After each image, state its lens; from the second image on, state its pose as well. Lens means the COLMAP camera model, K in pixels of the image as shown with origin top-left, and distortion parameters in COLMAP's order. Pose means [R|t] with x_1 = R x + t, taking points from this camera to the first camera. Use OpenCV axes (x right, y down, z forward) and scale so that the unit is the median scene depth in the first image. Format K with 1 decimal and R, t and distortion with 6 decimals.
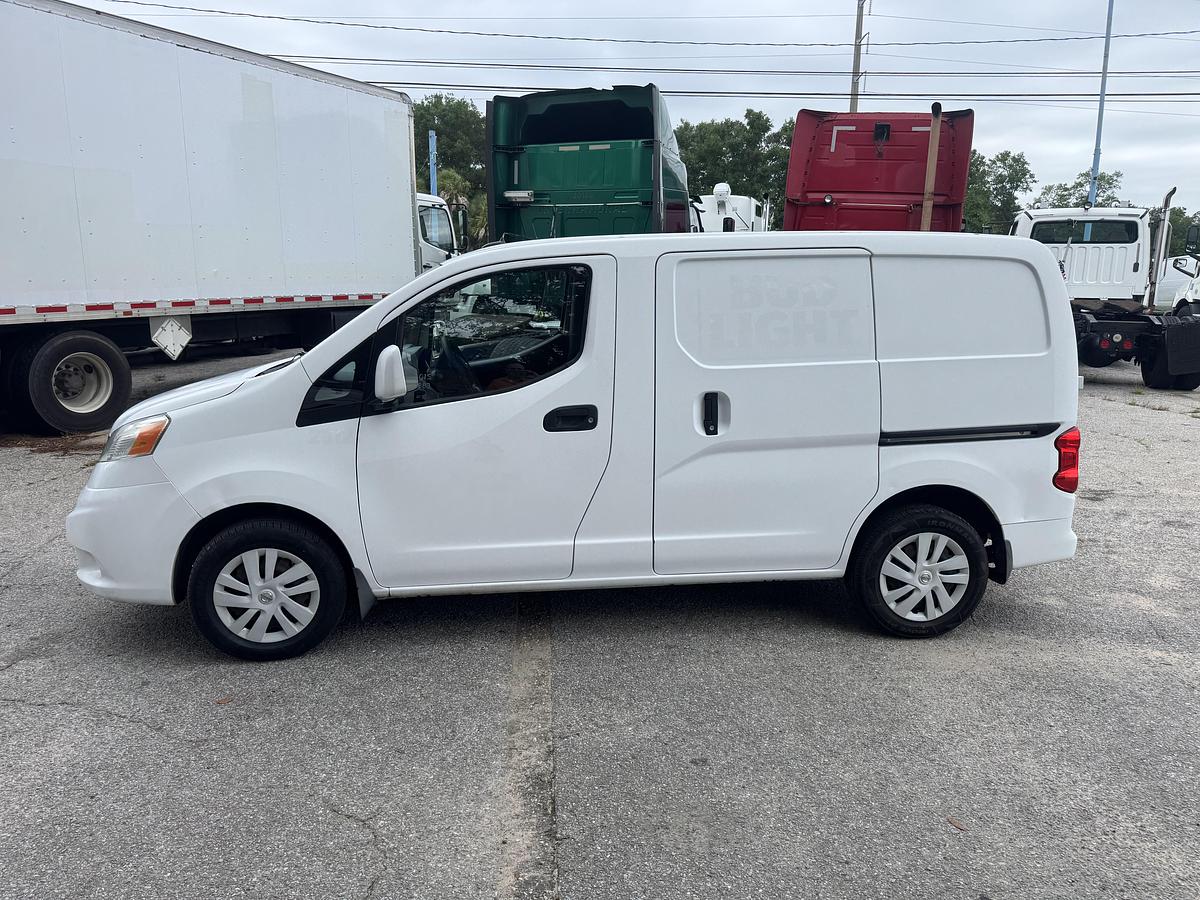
lens RADIAL K [[842.0, 0, 592.6], [0, 842.0, 440.9], [0, 0, 1]] dist [0.032551, -0.037705]
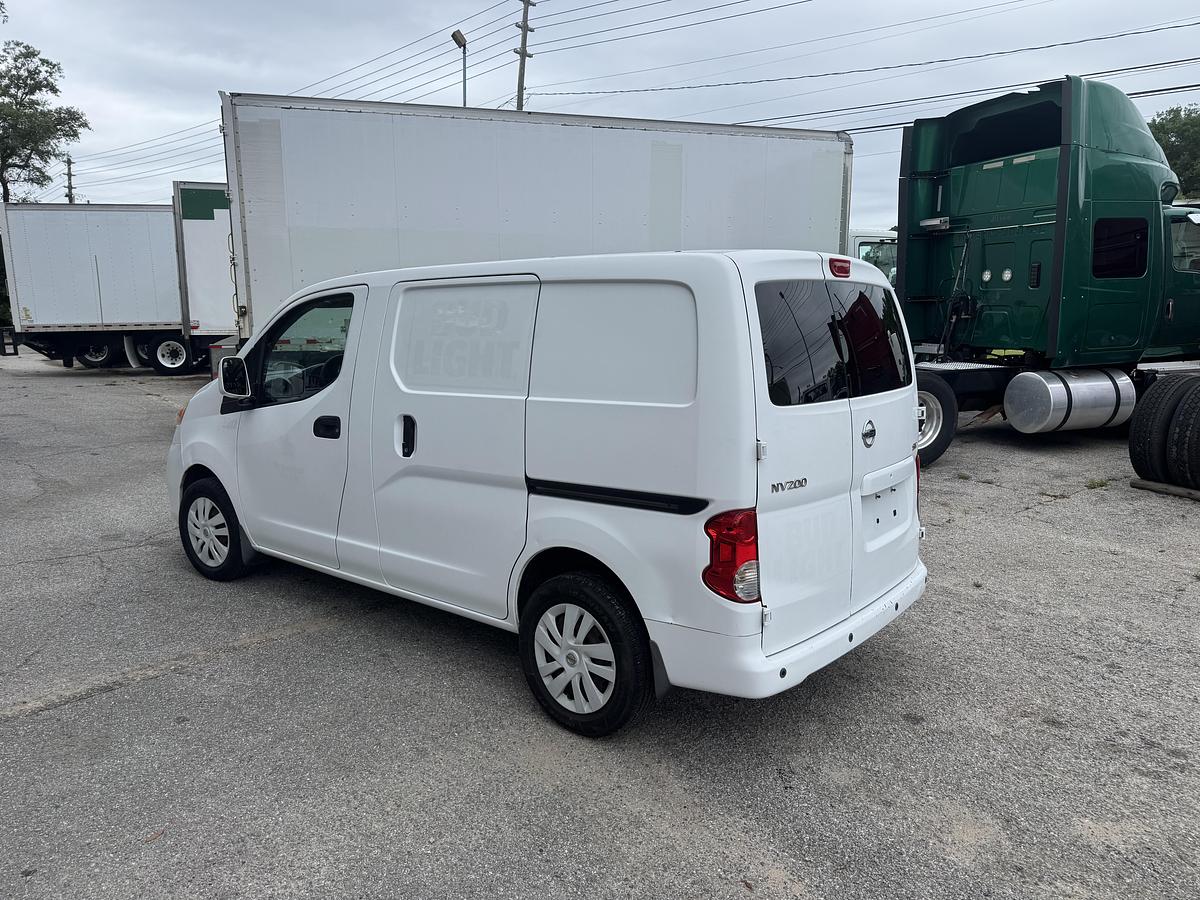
lens RADIAL K [[842.0, 0, 606.5], [0, 842.0, 442.3], [0, 0, 1]] dist [0.032551, -0.037705]
pose [[0.705067, 0.103867, -0.701493, 1.009508], [-0.136745, 0.990563, 0.009226, -0.065852], [0.695832, 0.089421, 0.712616, 0.421579]]
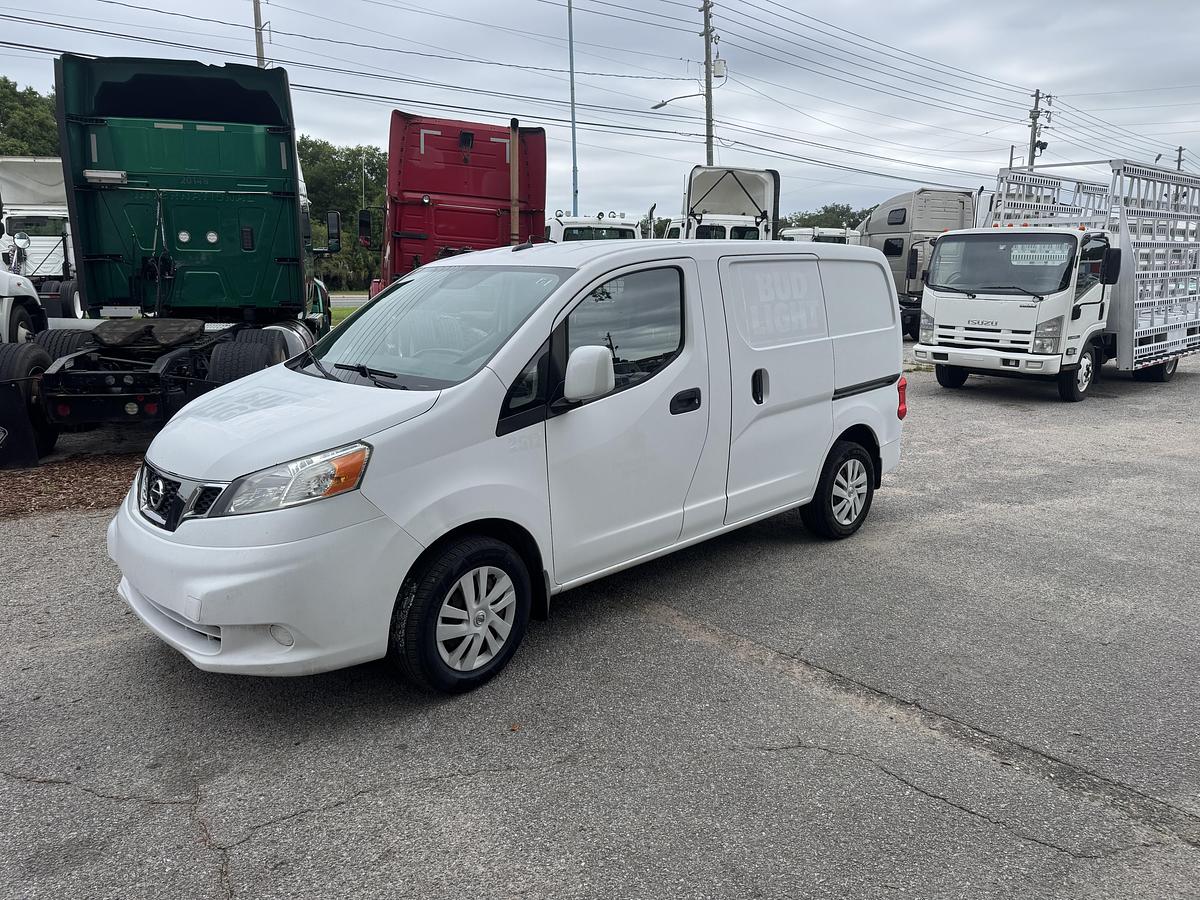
lens RADIAL K [[842.0, 0, 603.4], [0, 842.0, 451.5], [0, 0, 1]] dist [0.032551, -0.037705]
pose [[0.780249, -0.133274, 0.611106, -0.784295], [0.122756, 0.990663, 0.059318, -0.038581], [-0.613305, 0.028734, 0.789323, 0.158092]]
